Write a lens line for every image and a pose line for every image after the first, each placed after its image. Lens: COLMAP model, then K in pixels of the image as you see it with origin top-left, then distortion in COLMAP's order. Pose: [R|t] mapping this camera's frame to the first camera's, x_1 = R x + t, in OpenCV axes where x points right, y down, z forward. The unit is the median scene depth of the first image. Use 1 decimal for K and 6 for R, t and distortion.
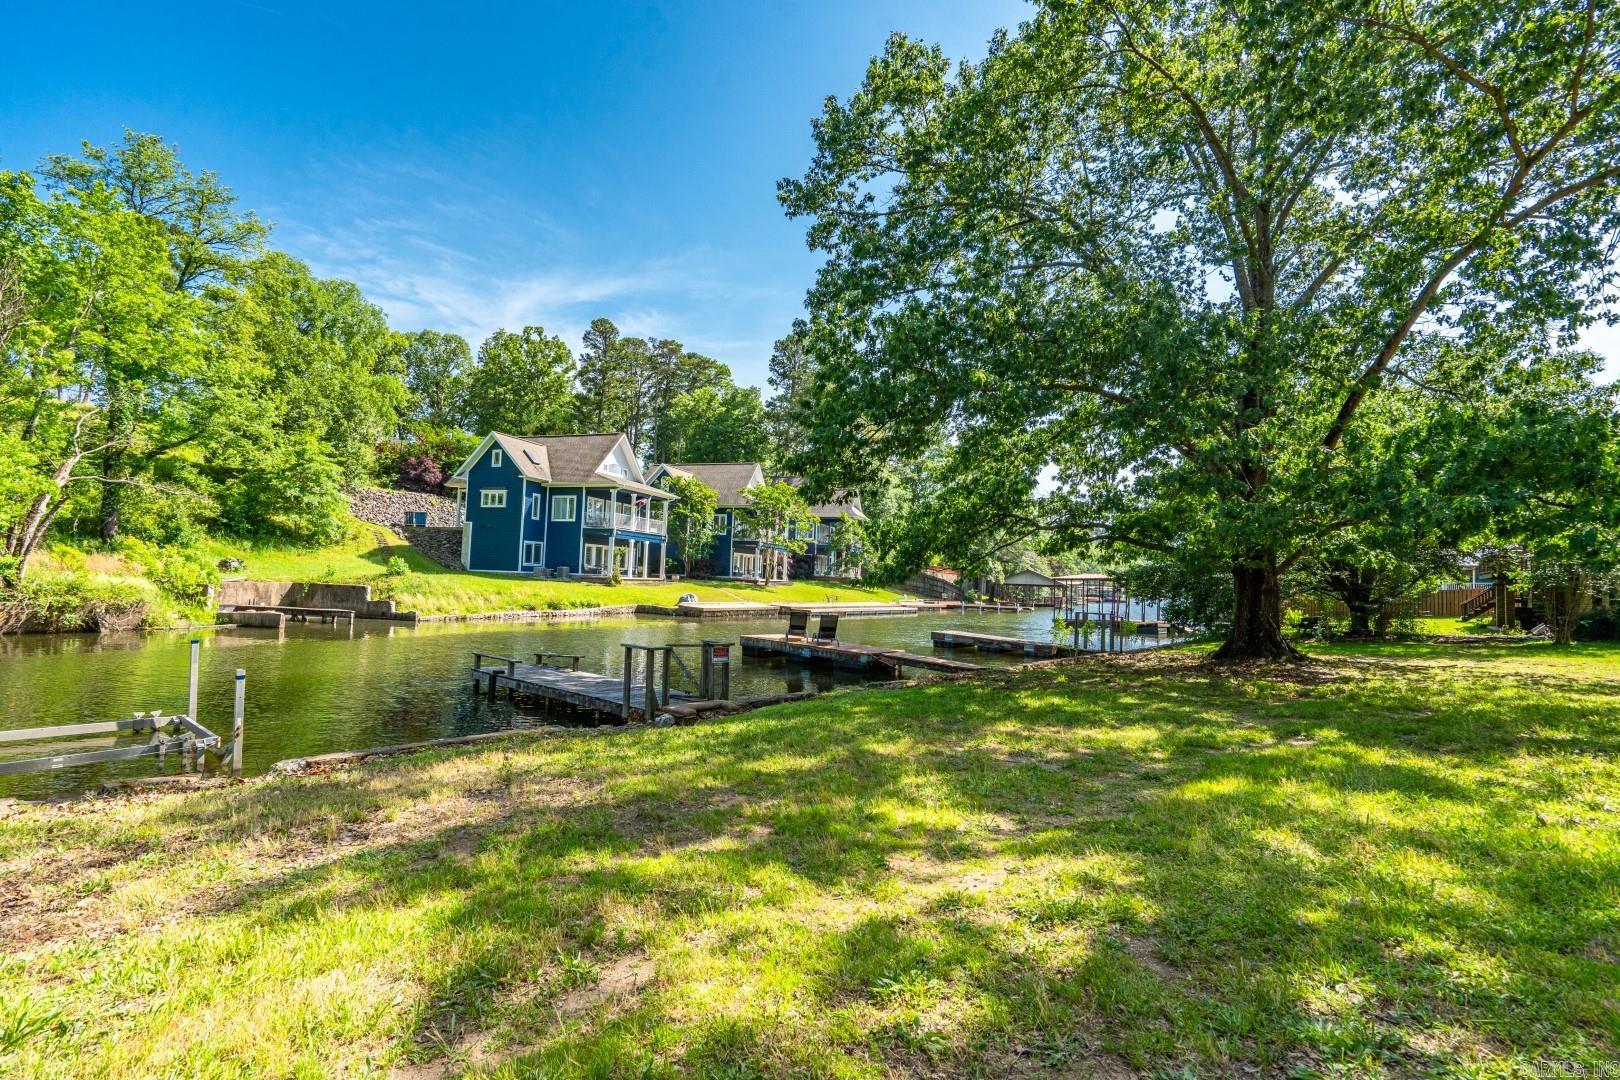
lens RADIAL K [[742.1, 0, 812.0], [0, 742.1, 543.1], [0, 0, 1]] dist [-0.000079, -0.000194]
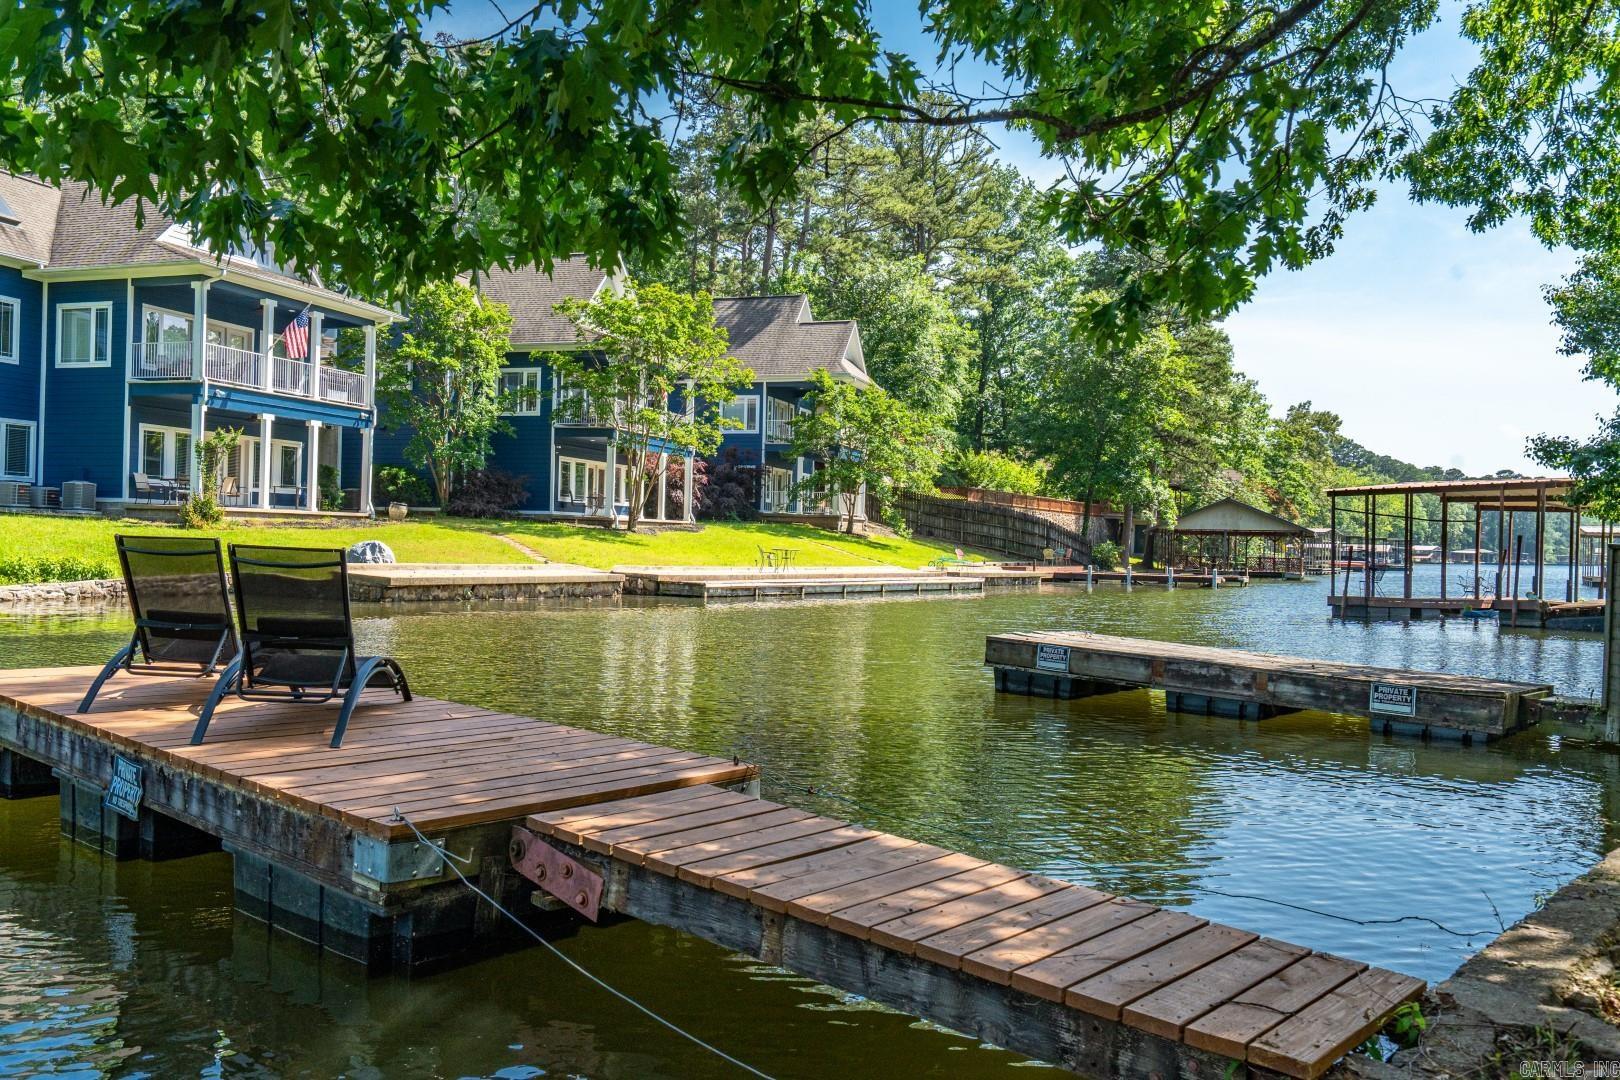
lens RADIAL K [[1288.0, 0, 809.1], [0, 1288.0, 537.6], [0, 0, 1]] dist [-0.011533, -0.002572]
pose [[0.999855, -0.013019, -0.011014, 0.048860], [0.013491, 0.998941, 0.043980, 0.029447], [0.010430, -0.044122, 0.998972, 0.254039]]
